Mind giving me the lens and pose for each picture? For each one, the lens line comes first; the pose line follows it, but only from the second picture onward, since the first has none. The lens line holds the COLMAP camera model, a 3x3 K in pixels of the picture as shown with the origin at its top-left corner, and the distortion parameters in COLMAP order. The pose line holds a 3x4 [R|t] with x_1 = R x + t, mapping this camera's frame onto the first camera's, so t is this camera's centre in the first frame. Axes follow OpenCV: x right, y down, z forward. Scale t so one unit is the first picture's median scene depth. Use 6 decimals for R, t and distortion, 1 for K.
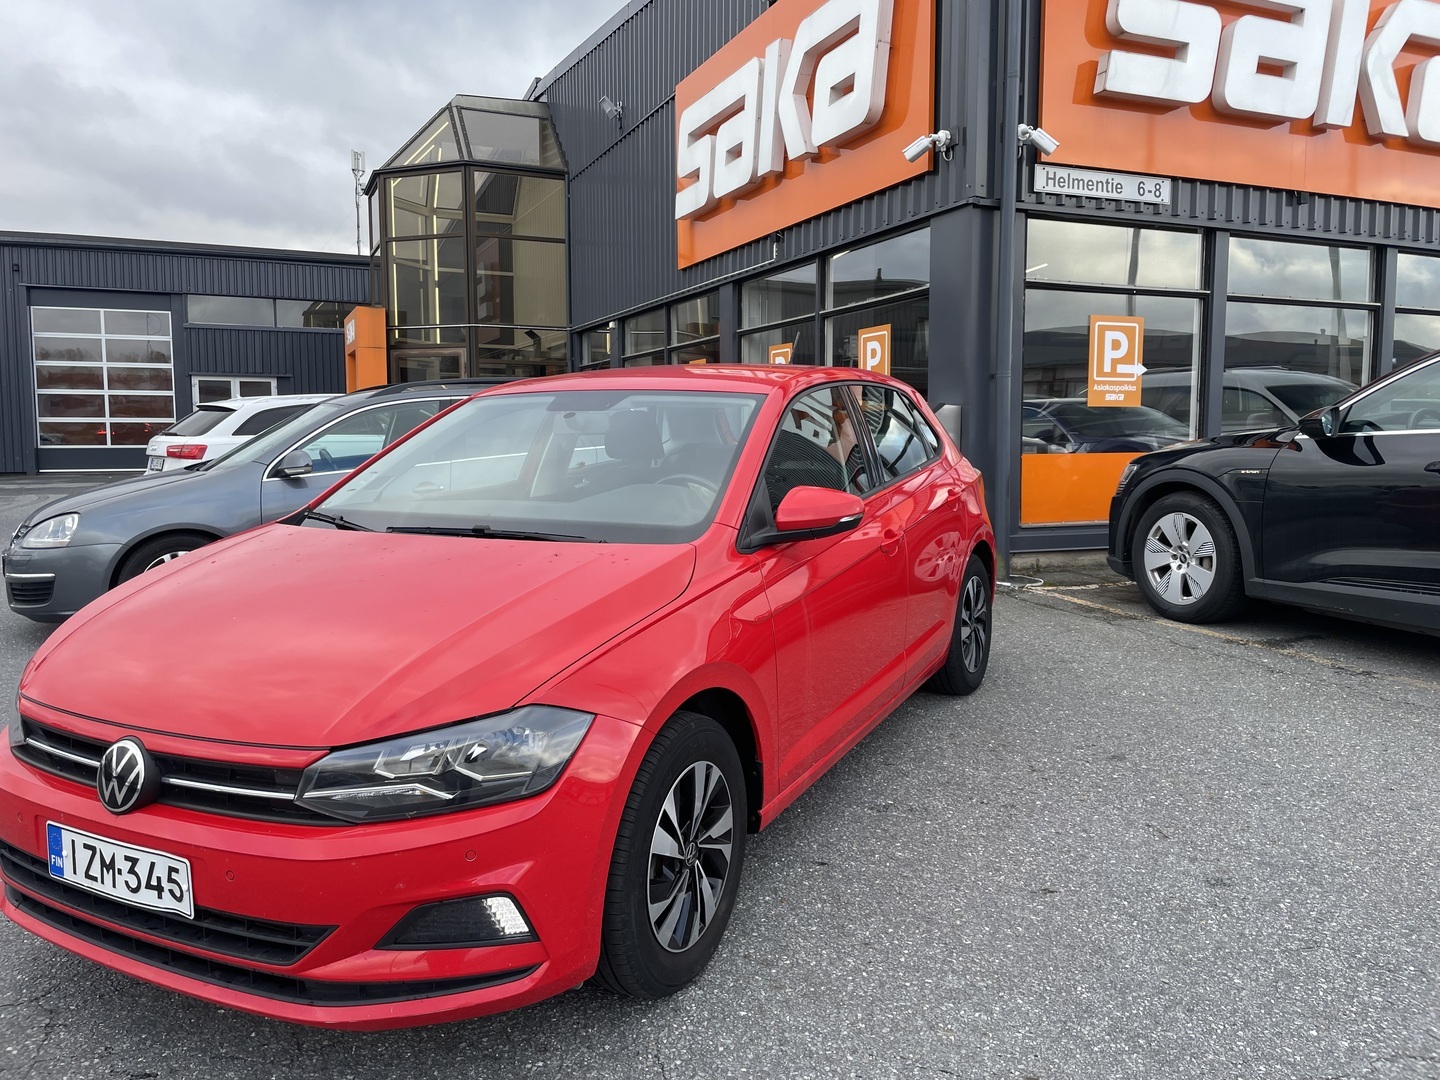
lens RADIAL K [[1088.6, 0, 720.0], [0, 1088.6, 540.0], [0, 0, 1]] dist [0.069674, -0.104637]
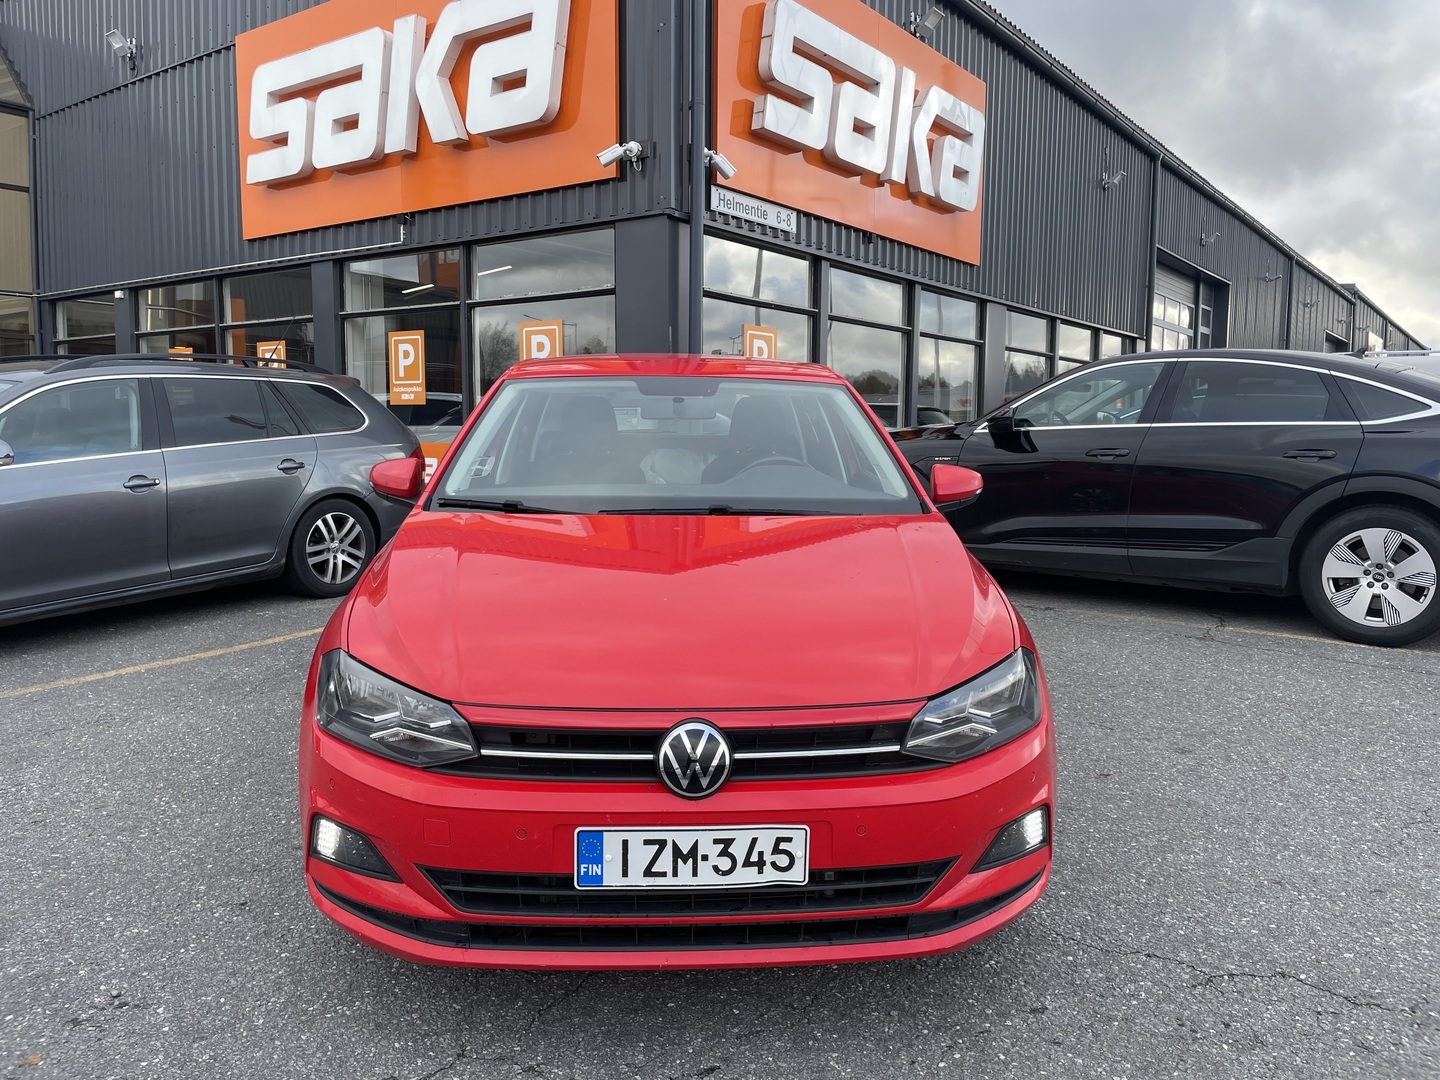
lens RADIAL K [[1088.6, 0, 720.0], [0, 1088.6, 540.0], [0, 0, 1]] dist [0.069674, -0.104637]
pose [[0.856975, -0.041483, 0.513686, -0.282023], [0.040107, 0.999100, 0.013773, 0.002414], [-0.513796, 0.008800, 0.857868, 0.045241]]
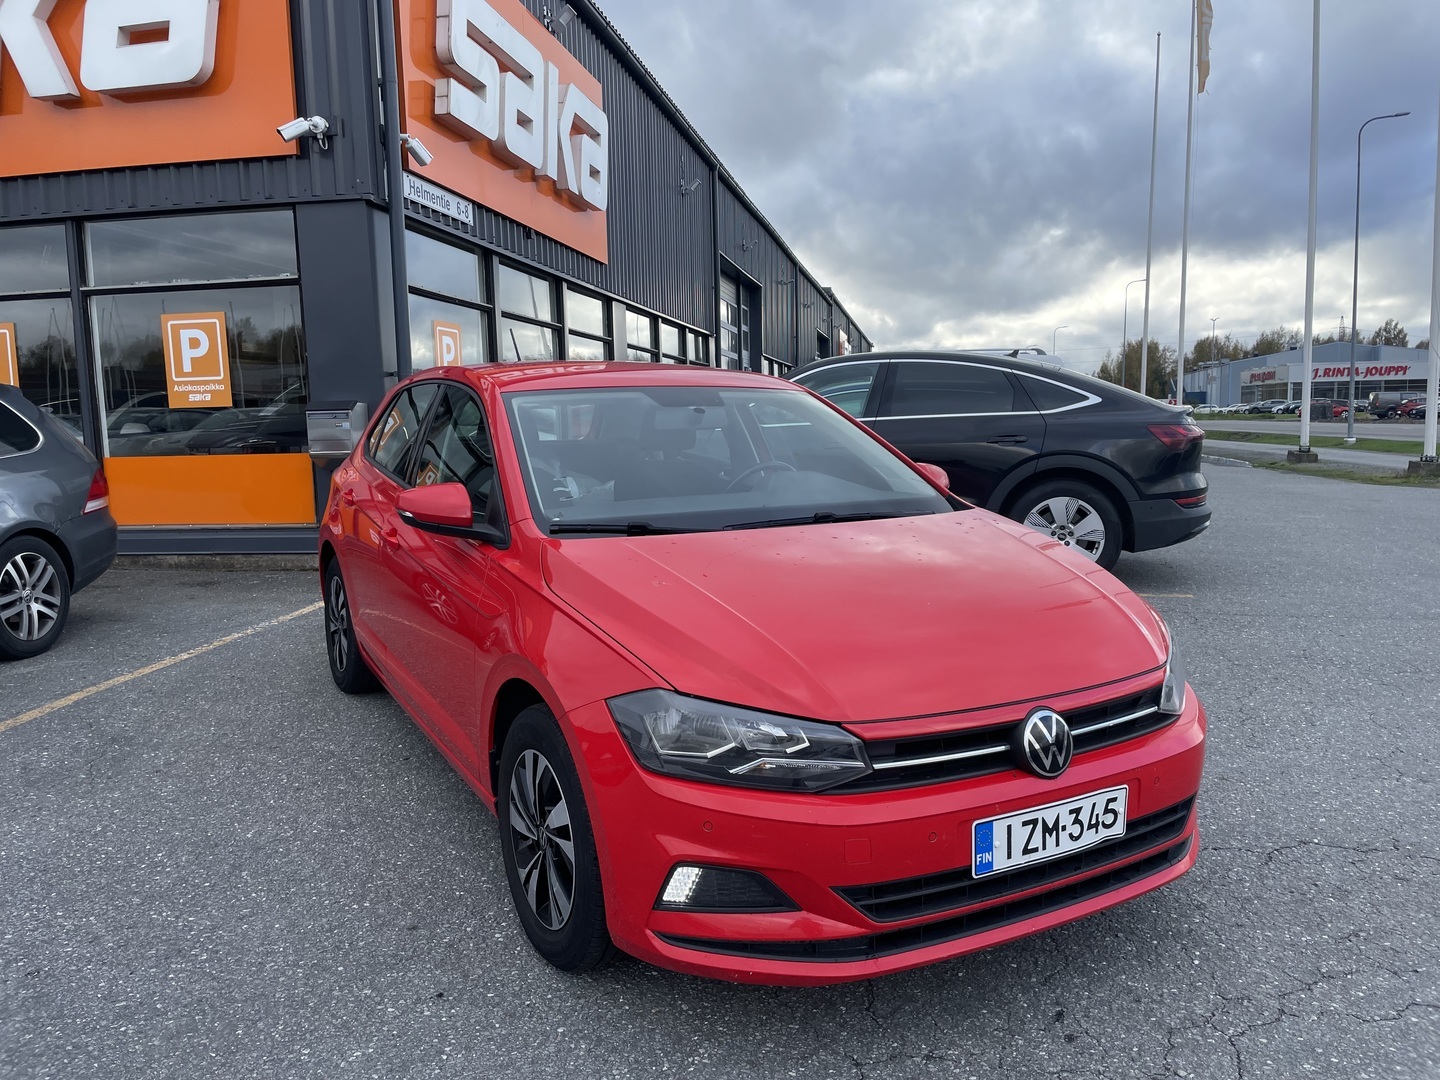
lens RADIAL K [[1097.6, 0, 718.5], [0, 1097.6, 560.9], [0, 0, 1]] dist [0.052627, -0.079227]
pose [[0.548044, -0.114768, 0.828539, -0.442313], [0.101753, 0.992333, 0.070151, -0.018953], [-0.830238, 0.045861, 0.555520, 0.185145]]
